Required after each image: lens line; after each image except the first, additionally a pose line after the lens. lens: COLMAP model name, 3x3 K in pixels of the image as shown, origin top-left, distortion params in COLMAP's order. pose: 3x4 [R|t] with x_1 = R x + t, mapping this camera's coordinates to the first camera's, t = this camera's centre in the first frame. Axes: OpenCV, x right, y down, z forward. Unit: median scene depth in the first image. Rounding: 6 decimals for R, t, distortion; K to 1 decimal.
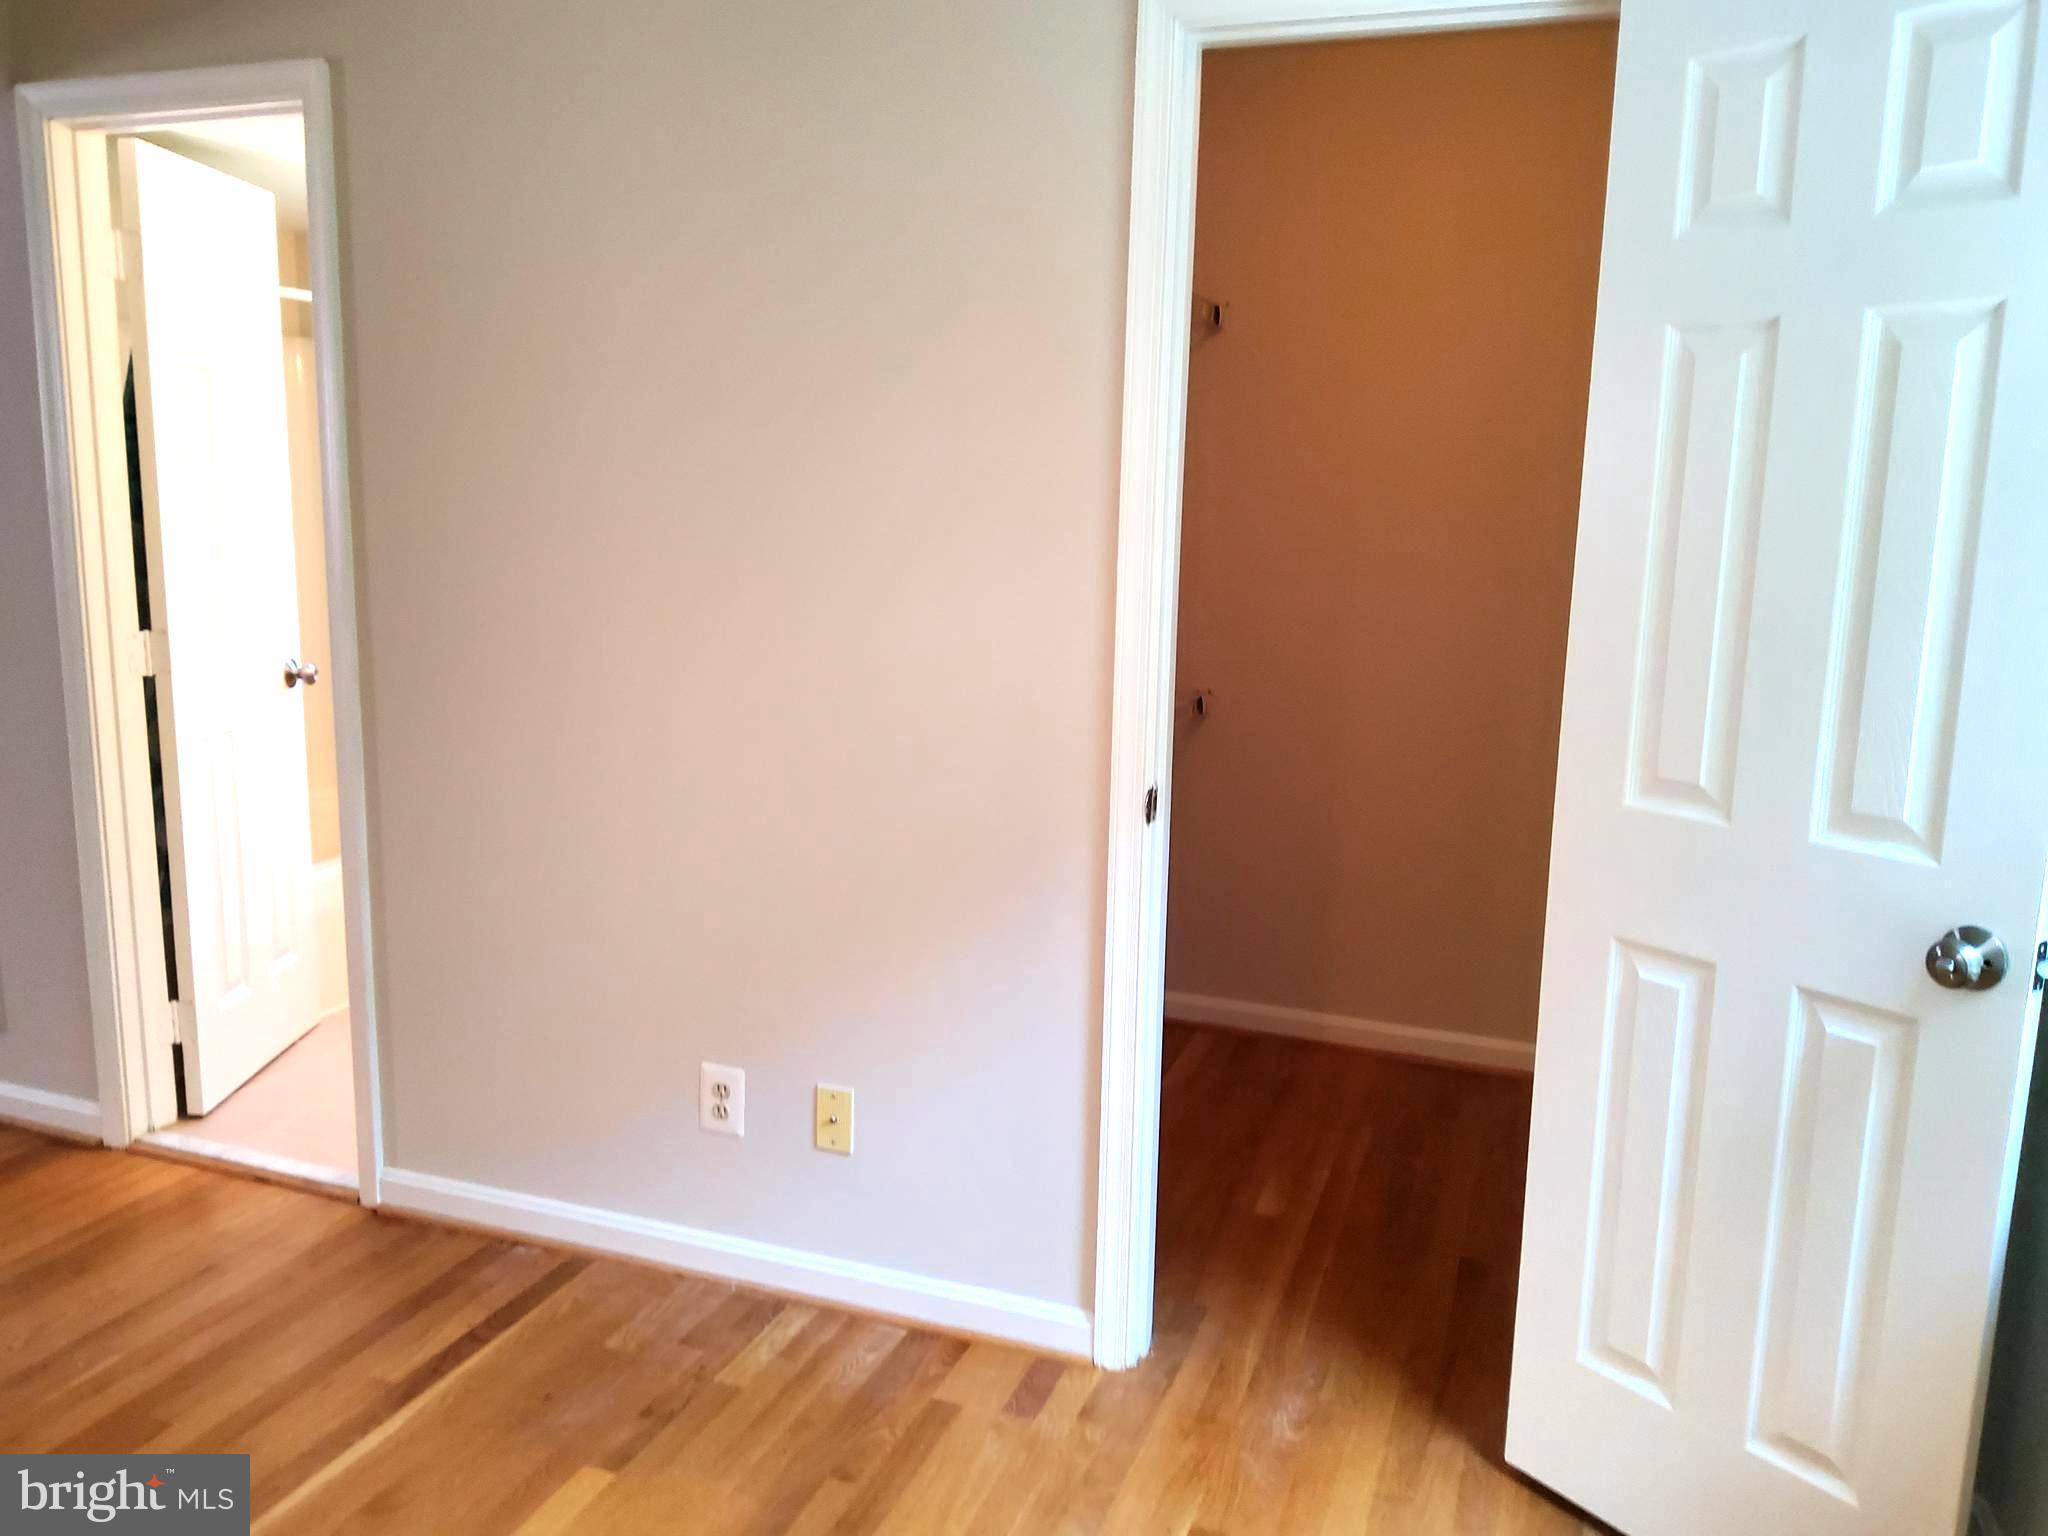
lens RADIAL K [[1833.9, 0, 971.5], [0, 1833.9, 931.5], [0, 0, 1]] dist [0.088326, -0.243114]
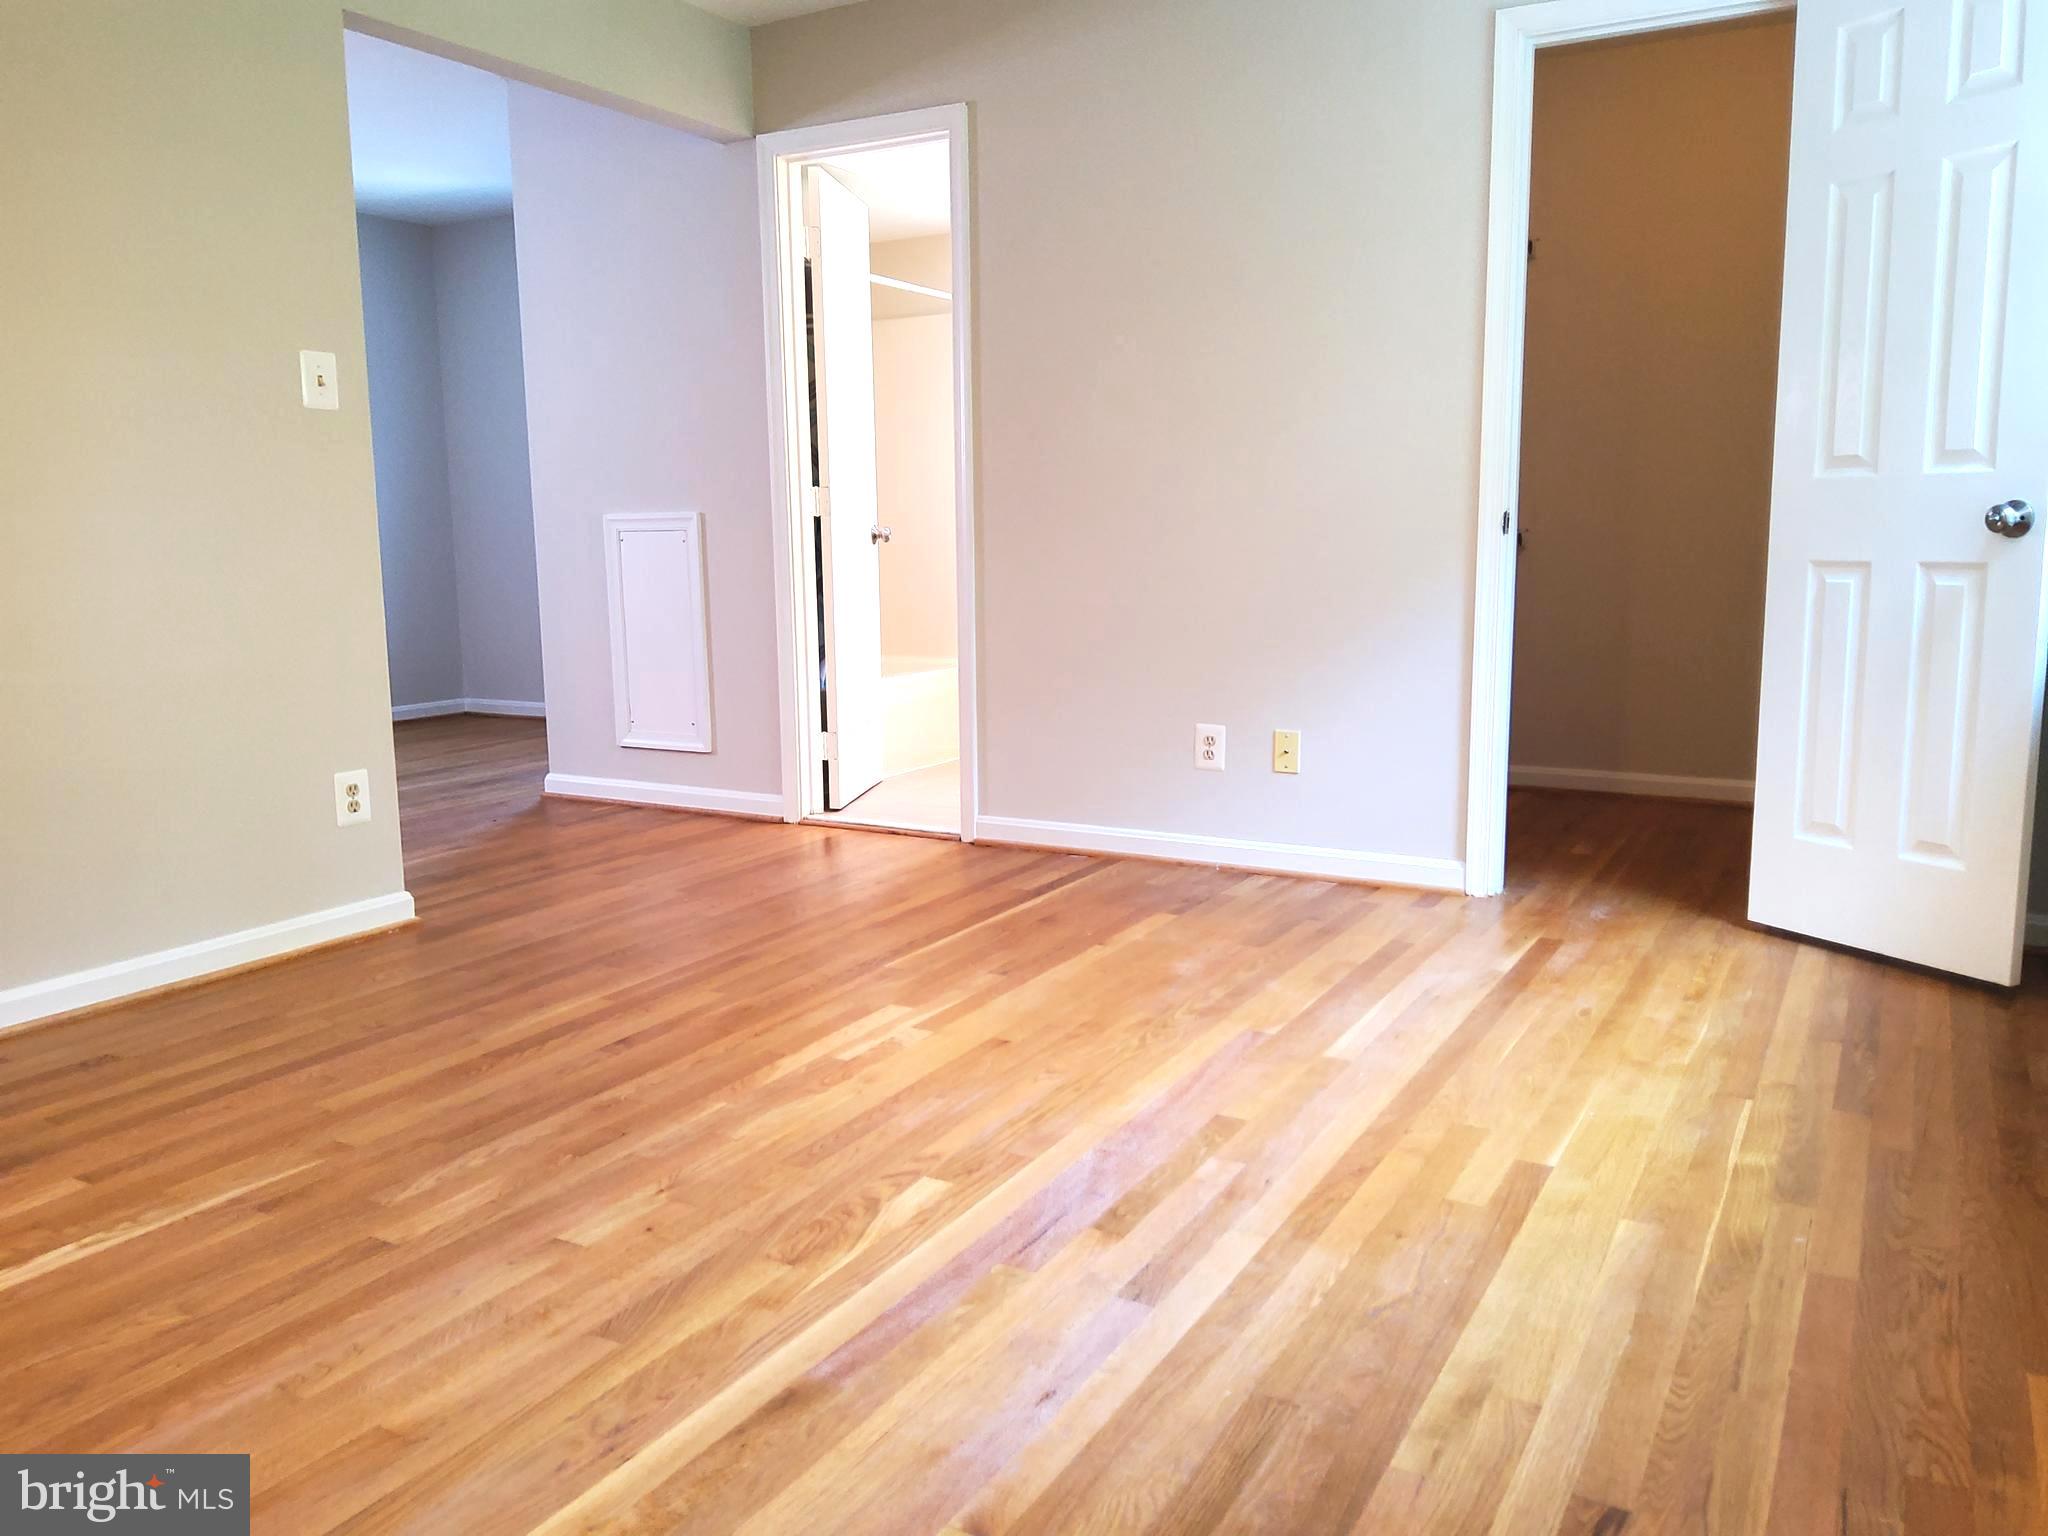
lens RADIAL K [[1541.6, 0, 1019.1], [0, 1541.6, 764.5], [0, 0, 1]] dist [0.080607, -0.151513]
pose [[0.984260, -0.006033, -0.176622, -0.073464], [-0.001570, 0.999079, -0.042876, 0.186416], [0.176718, 0.042479, 0.983344, -0.355632]]
